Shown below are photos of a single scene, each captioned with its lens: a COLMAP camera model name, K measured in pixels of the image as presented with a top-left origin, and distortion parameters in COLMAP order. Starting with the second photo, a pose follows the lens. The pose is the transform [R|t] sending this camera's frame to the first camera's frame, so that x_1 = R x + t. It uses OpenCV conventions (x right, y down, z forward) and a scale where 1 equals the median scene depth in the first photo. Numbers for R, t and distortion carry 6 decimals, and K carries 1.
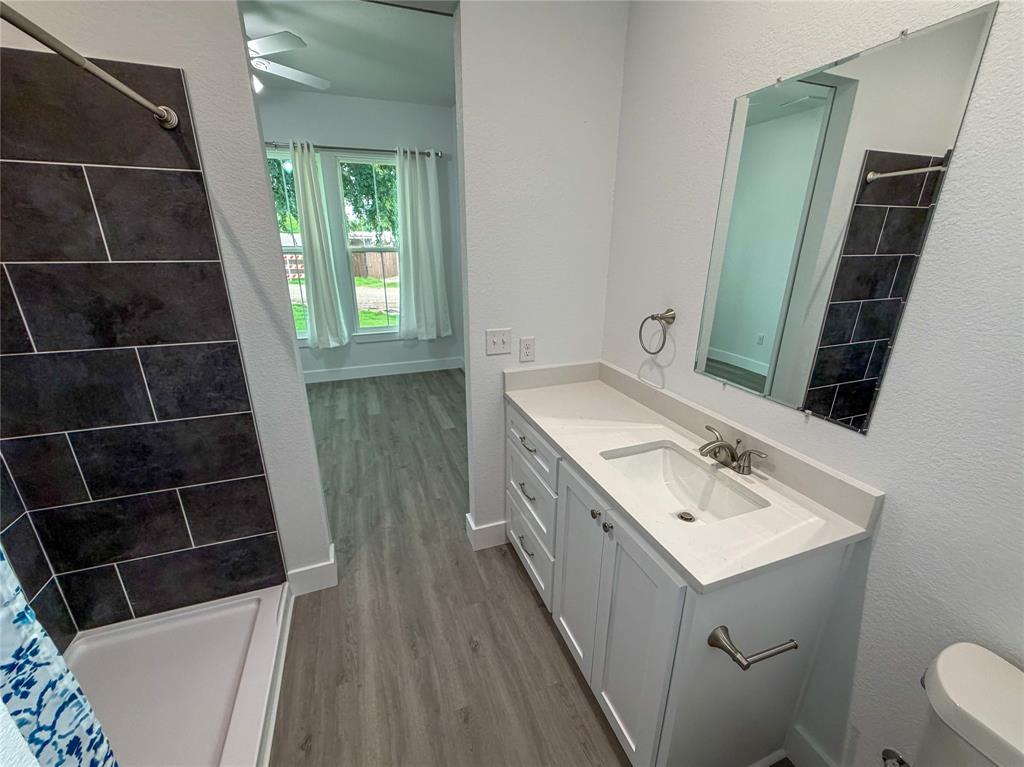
lens RADIAL K [[413.6, 0, 511.8], [0, 413.6, 379.4], [0, 0, 1]] dist [0.000239, 0.000700]
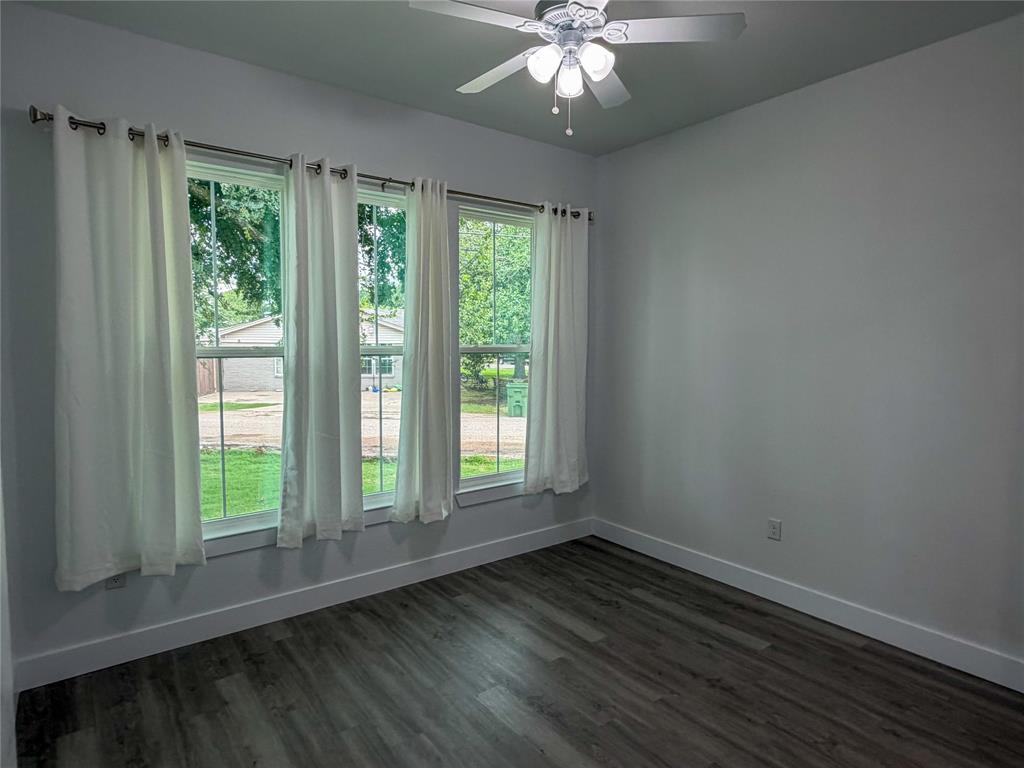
lens RADIAL K [[579.6, 0, 513.7], [0, 579.6, 383.4], [0, 0, 1]] dist [-0.001984, 0.000726]
pose [[0.954208, -0.012117, 0.298897, -0.594242], [0.087736, 0.966575, -0.240906, -0.059260], [-0.285987, 0.256099, 0.923377, 0.224652]]
